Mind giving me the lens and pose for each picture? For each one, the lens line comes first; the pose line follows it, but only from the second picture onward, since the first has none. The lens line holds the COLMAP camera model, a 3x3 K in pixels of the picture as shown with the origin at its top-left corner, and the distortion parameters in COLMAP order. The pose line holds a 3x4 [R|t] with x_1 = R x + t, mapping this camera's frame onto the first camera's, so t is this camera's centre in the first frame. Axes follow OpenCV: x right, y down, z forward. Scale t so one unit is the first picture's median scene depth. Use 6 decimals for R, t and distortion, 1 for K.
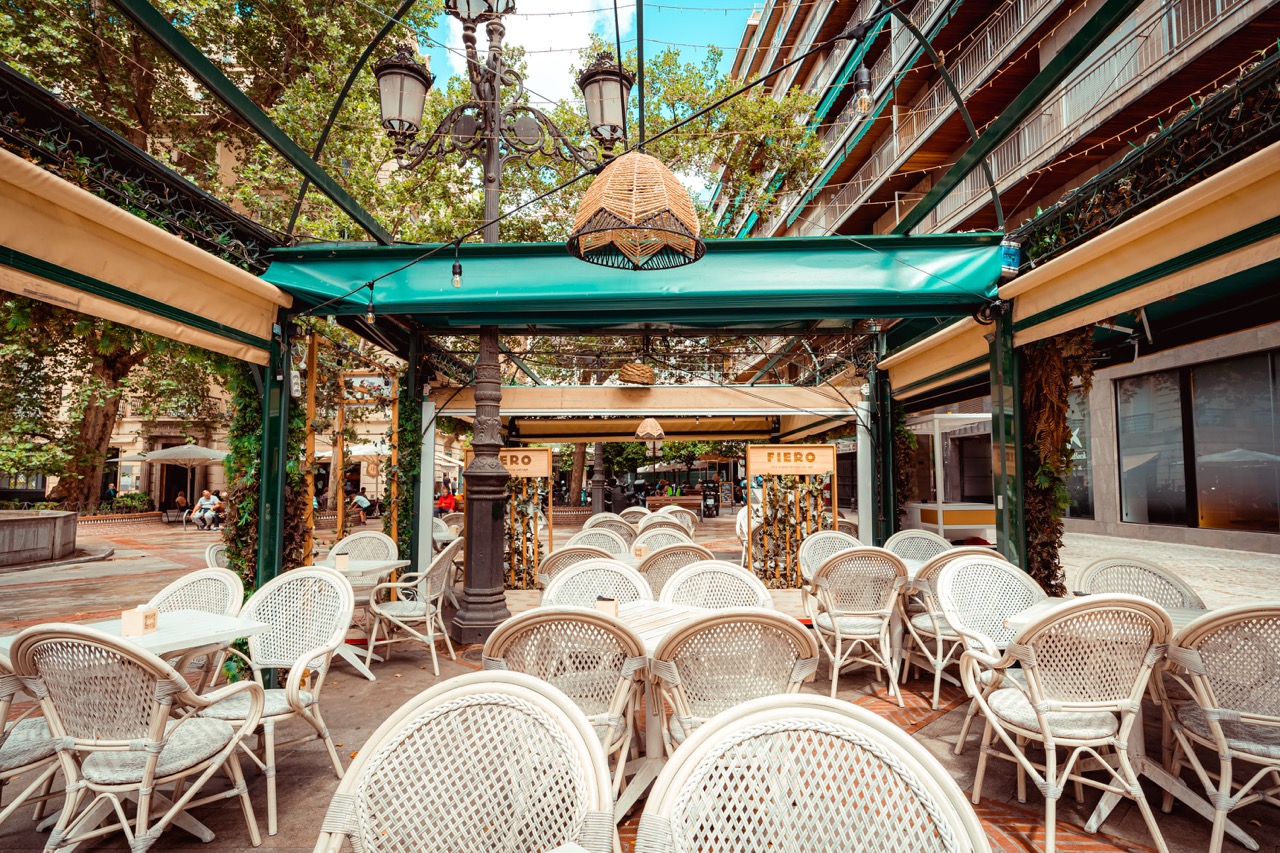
lens RADIAL K [[712.6, 0, 640.0], [0, 712.6, 426.5], [0, 0, 1]] dist [-0.002701, -0.000005]
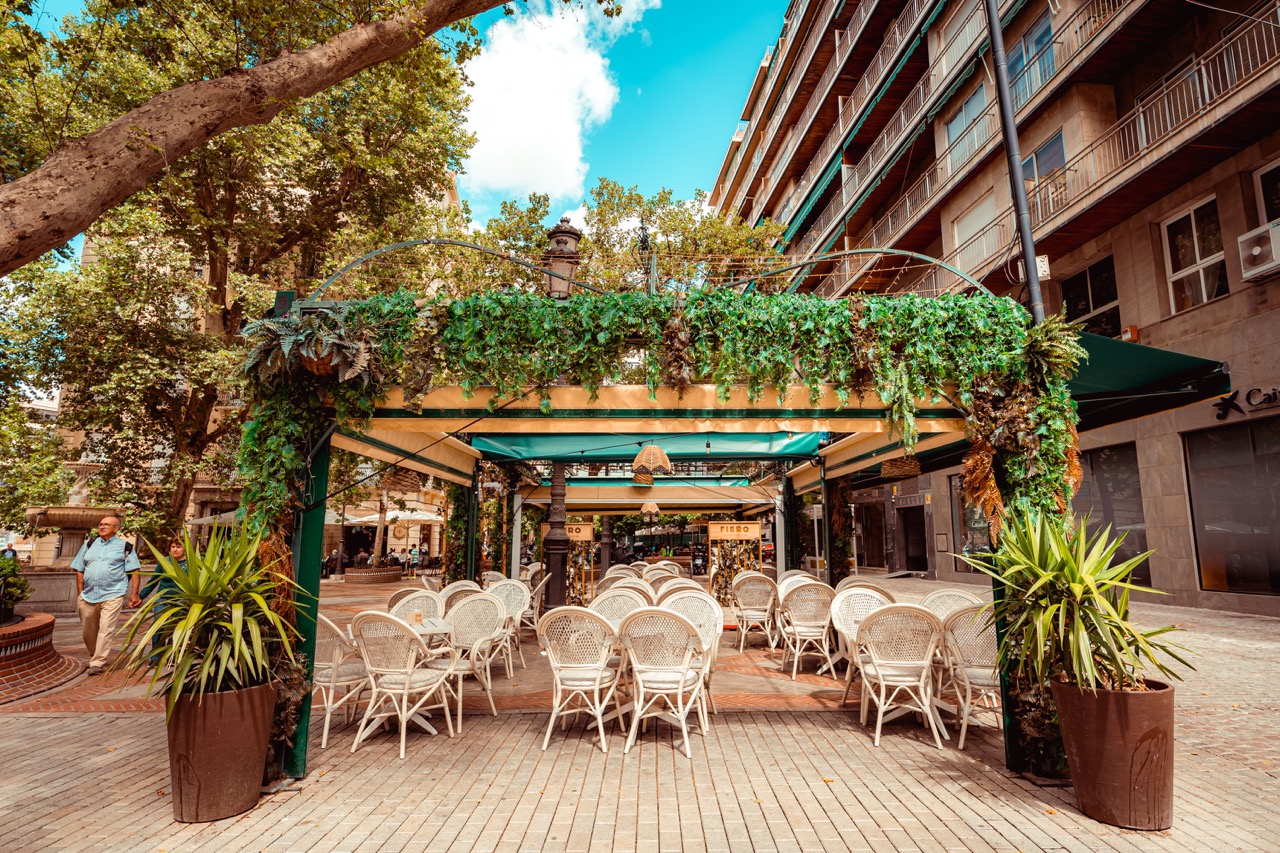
lens RADIAL K [[712.6, 0, 640.0], [0, 712.6, 426.5], [0, 0, 1]] dist [-0.002701, -0.000005]
pose [[0.999970, 0.003713, 0.006812, -0.022595], [-0.003111, 0.996265, -0.086296, -0.047473], [-0.007107, 0.086272, 0.996246, -0.633940]]
